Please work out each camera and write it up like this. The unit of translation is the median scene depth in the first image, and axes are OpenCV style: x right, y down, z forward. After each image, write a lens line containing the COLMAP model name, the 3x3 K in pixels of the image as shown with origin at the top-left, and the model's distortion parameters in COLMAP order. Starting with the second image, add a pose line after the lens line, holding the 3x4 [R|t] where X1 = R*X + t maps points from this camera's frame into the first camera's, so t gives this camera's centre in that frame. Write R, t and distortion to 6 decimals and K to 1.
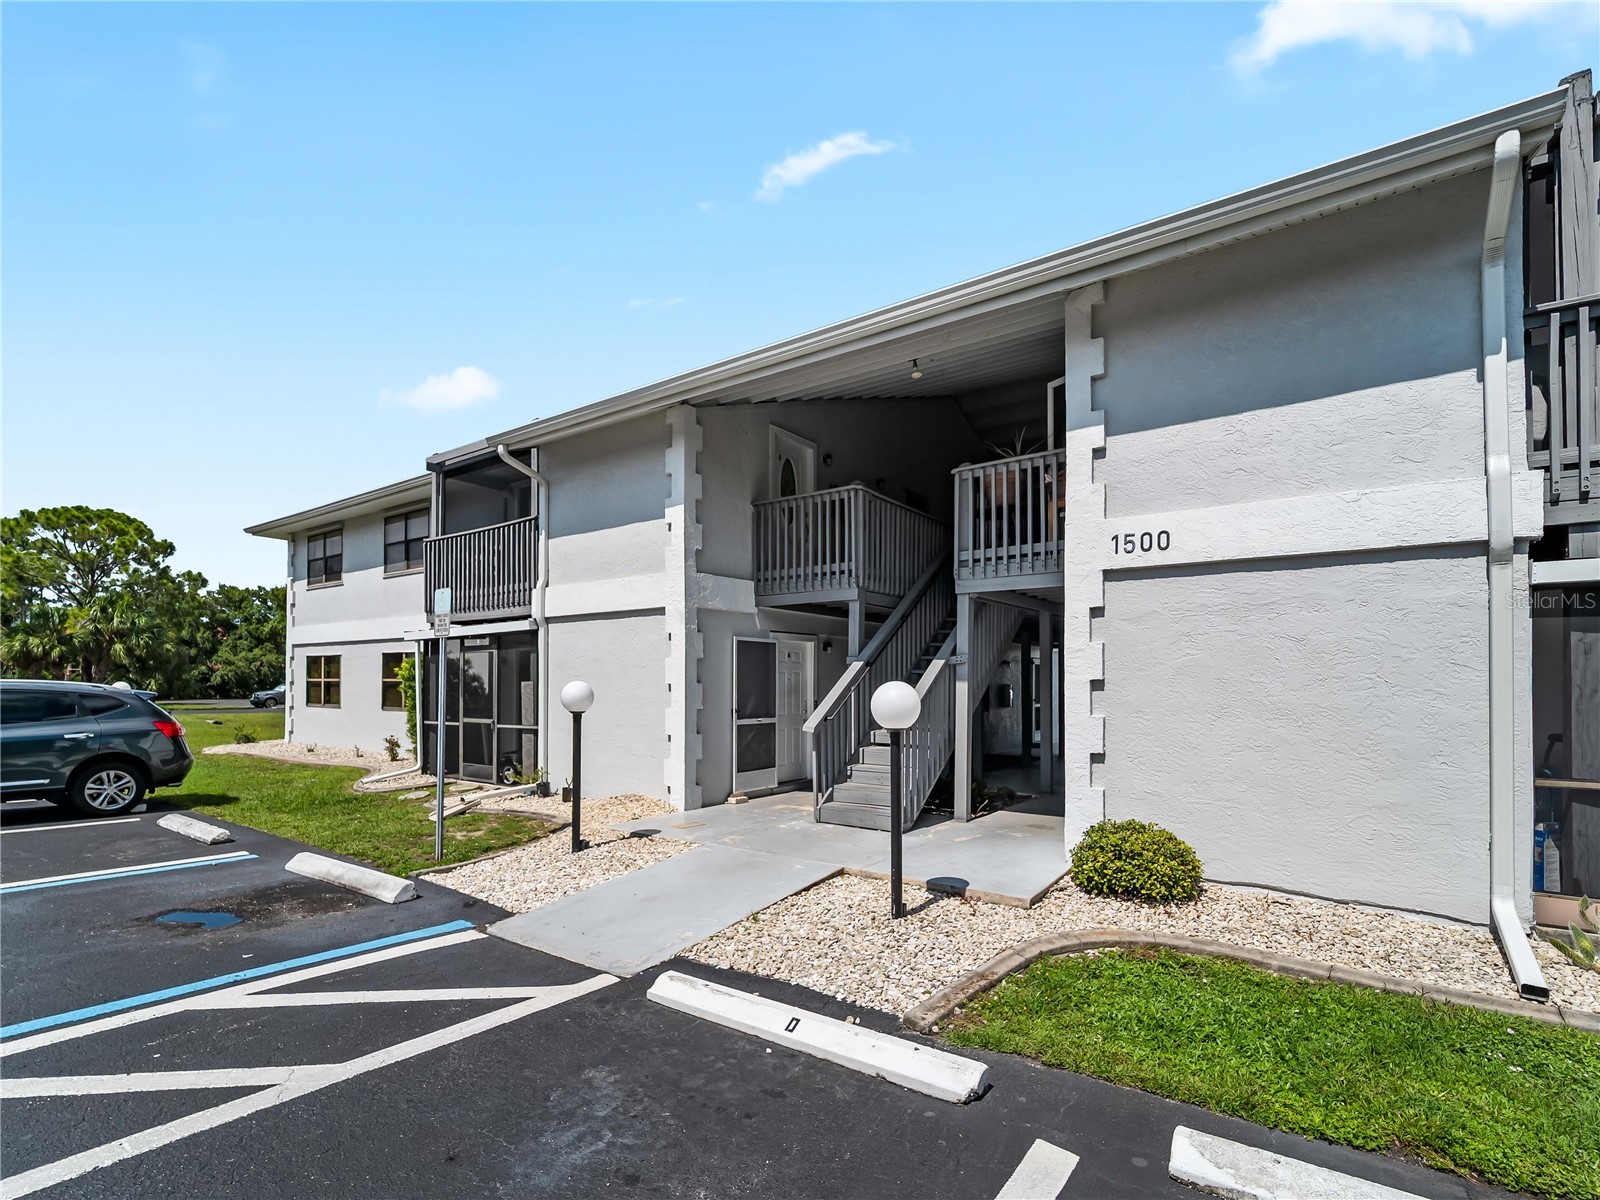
lens RADIAL K [[735.6, 0, 835.1], [0, 735.6, 664.8], [0, 0, 1]] dist [0.001007, -0.000655]
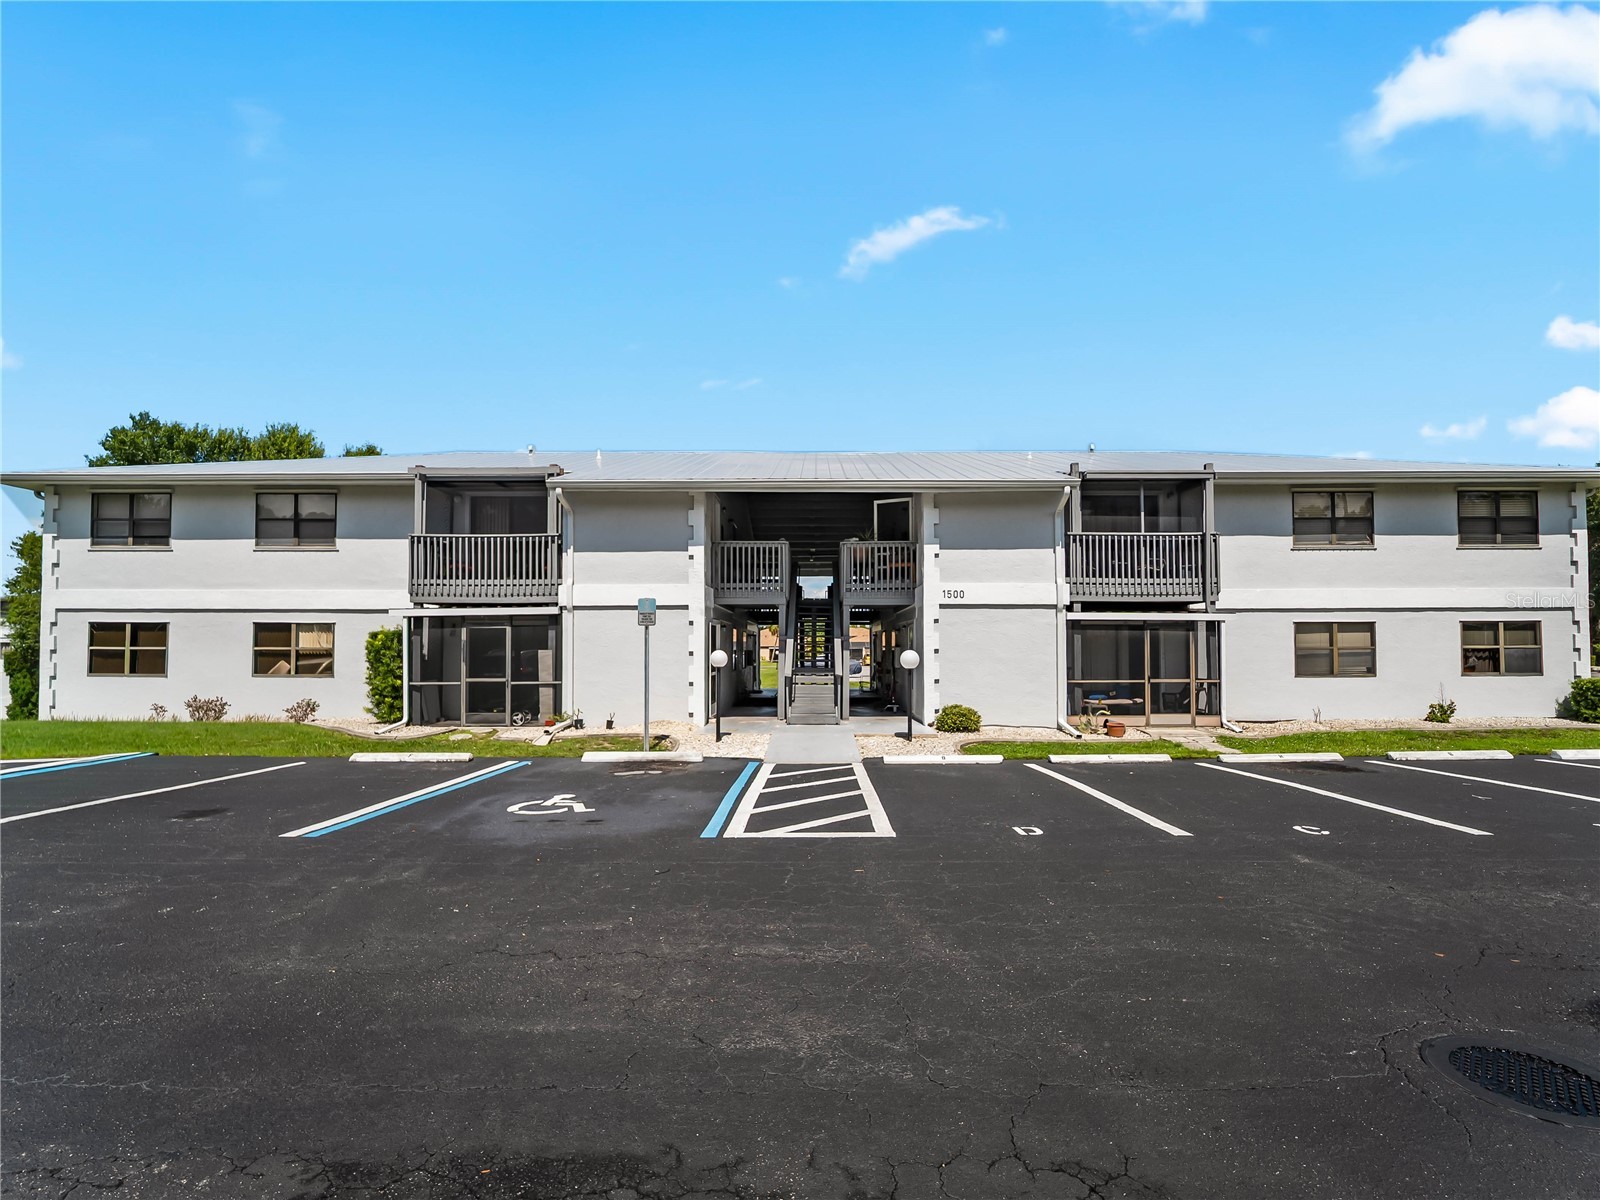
lens RADIAL K [[735.6, 0, 809.6], [0, 735.6, 611.7], [0, 0, 1]] dist [0.001007, -0.000655]
pose [[0.815702, 0.022975, 0.578016, -1.054253], [-0.012219, 0.999672, -0.022492, -0.032628], [-0.578344, 0.011284, 0.815715, -0.561062]]
